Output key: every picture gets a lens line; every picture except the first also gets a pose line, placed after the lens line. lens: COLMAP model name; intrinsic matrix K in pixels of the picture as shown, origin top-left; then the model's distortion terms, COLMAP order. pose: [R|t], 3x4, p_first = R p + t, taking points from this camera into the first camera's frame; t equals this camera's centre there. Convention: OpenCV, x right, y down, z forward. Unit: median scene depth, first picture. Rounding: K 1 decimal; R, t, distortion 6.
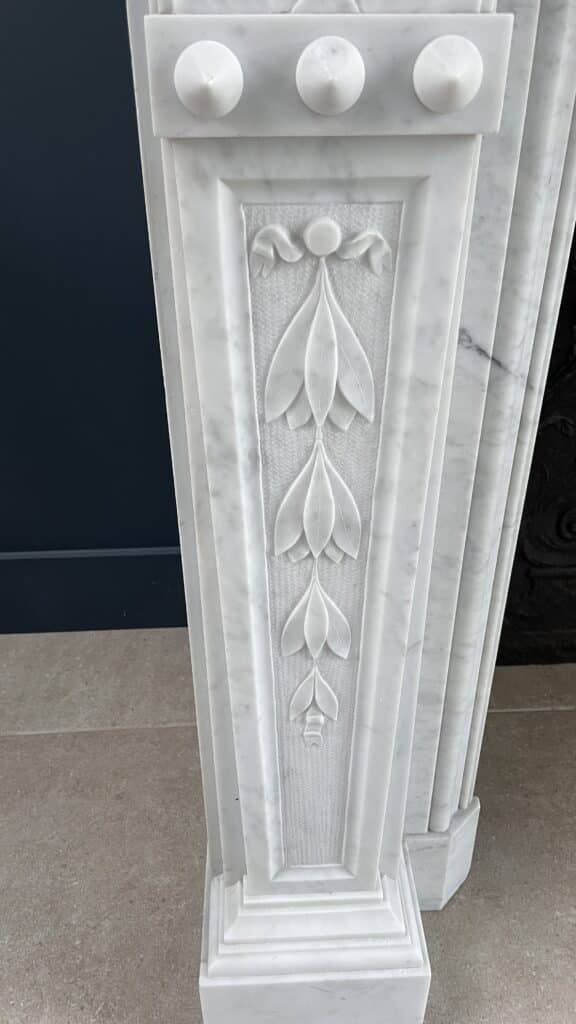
lens RADIAL K [[776.6, 0, 287.2], [0, 776.6, 508.7], [0, 0, 1]] dist [0.101694, -0.153876]
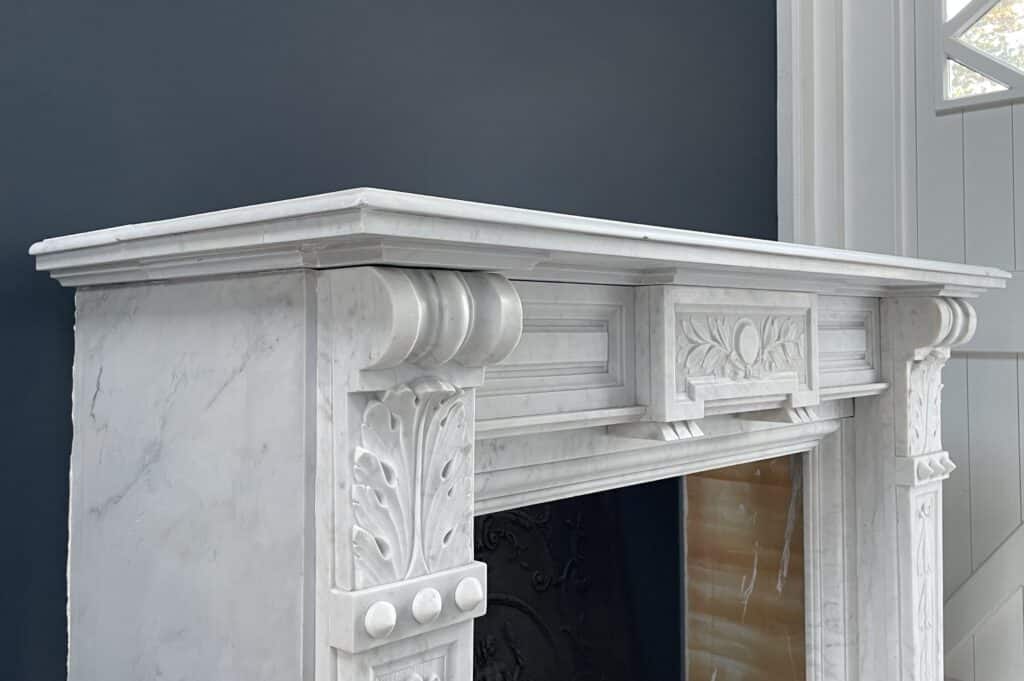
lens RADIAL K [[971.1, 0, 464.0], [0, 971.1, 299.7], [0, 0, 1]] dist [0.104443, -0.140442]
pose [[0.743249, 0.027831, 0.668436, -1.311707], [0.358255, 0.827249, -0.432796, -0.064022], [-0.565008, 0.561146, 0.604881, -0.843191]]
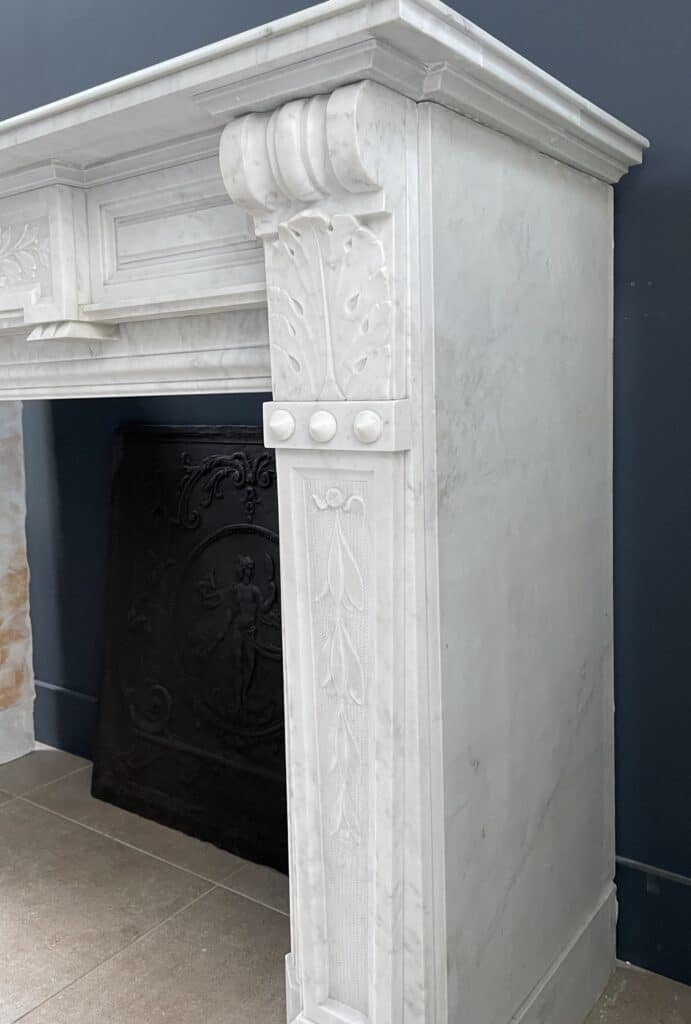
lens RADIAL K [[857.5, 0, 320.7], [0, 857.5, 461.9], [0, 0, 1]] dist [0.082110, -0.111138]
pose [[0.769662, 0.038887, -0.637267, 4.253748], [-0.325411, 0.882656, -0.339156, 0.193287], [0.549298, 0.468409, 0.692000, -0.405193]]
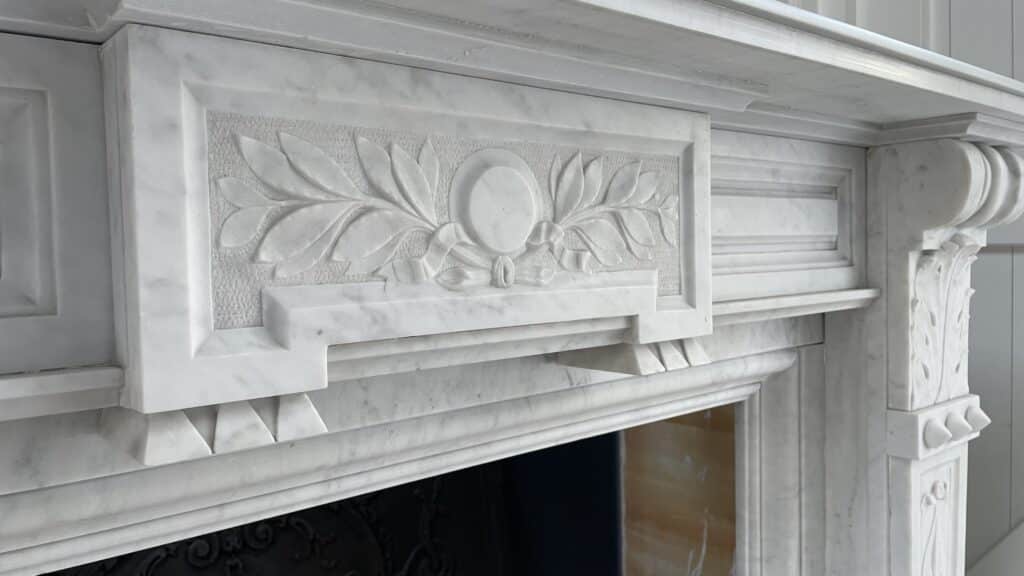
lens RADIAL K [[783.3, 0, 513.6], [0, 783.3, 285.7], [0, 0, 1]] dist [0.099653, -0.144712]
pose [[0.798462, -0.034788, 0.601039, 0.829806], [0.337815, 0.852245, -0.399450, -0.439919], [-0.498336, 0.521986, 0.692237, -0.092412]]
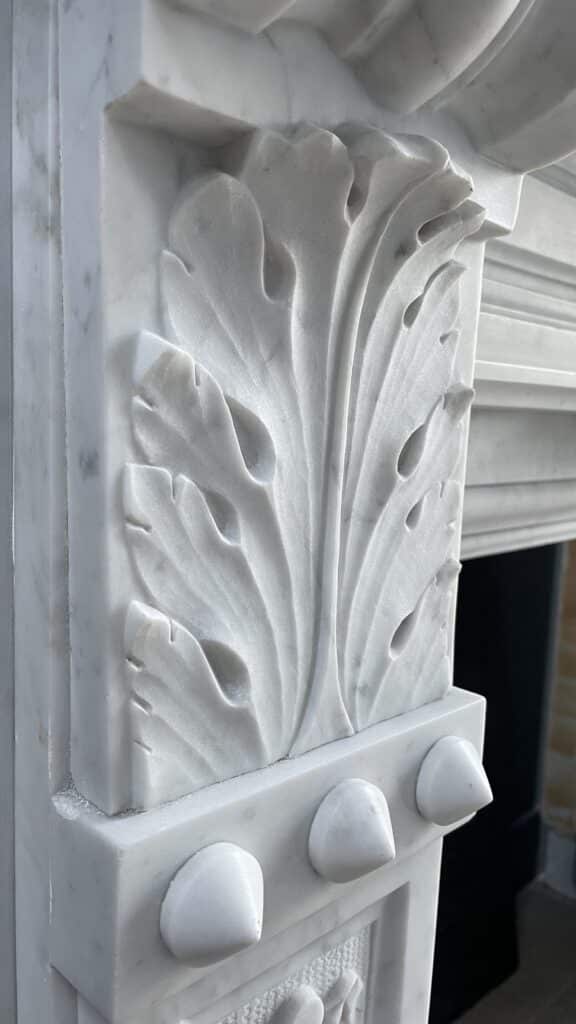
lens RADIAL K [[792.8, 0, 293.9], [0, 792.8, 511.3], [0, 0, 1]] dist [0.091161, -0.130692]
pose [[0.739359, -0.047063, 0.671665, -0.369473], [0.324852, 0.898704, -0.294621, -0.507665], [-0.589762, 0.436022, 0.679754, 0.355026]]
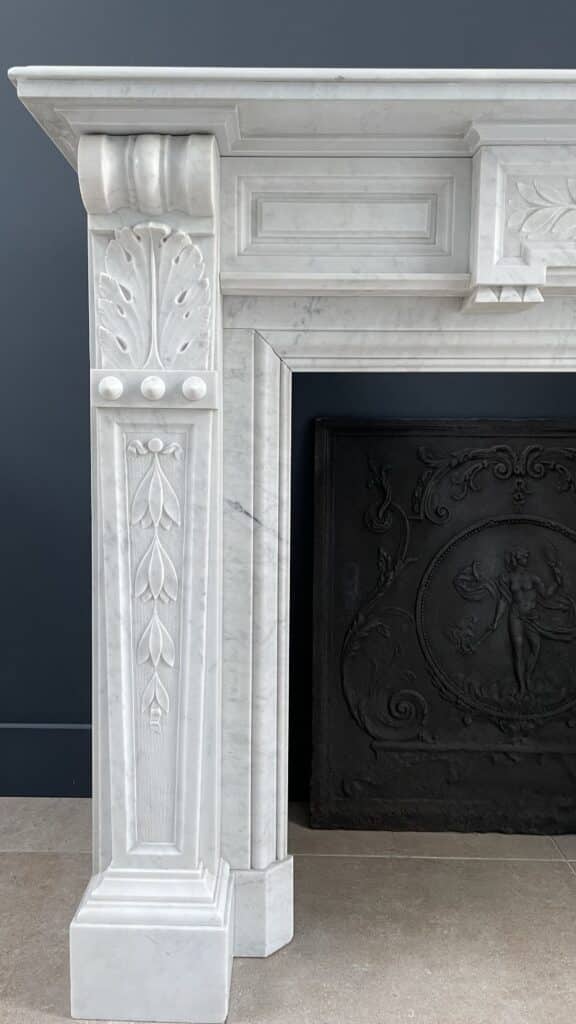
lens RADIAL K [[783.3, 0, 267.0], [0, 783.3, 500.5], [0, 0, 1]] dist [0.099653, -0.144712]
pose [[0.997884, 0.023159, -0.060757, 0.542630], [-0.048551, 0.886935, -0.459335, 0.926850], [0.043250, 0.461313, 0.886183, -1.113143]]
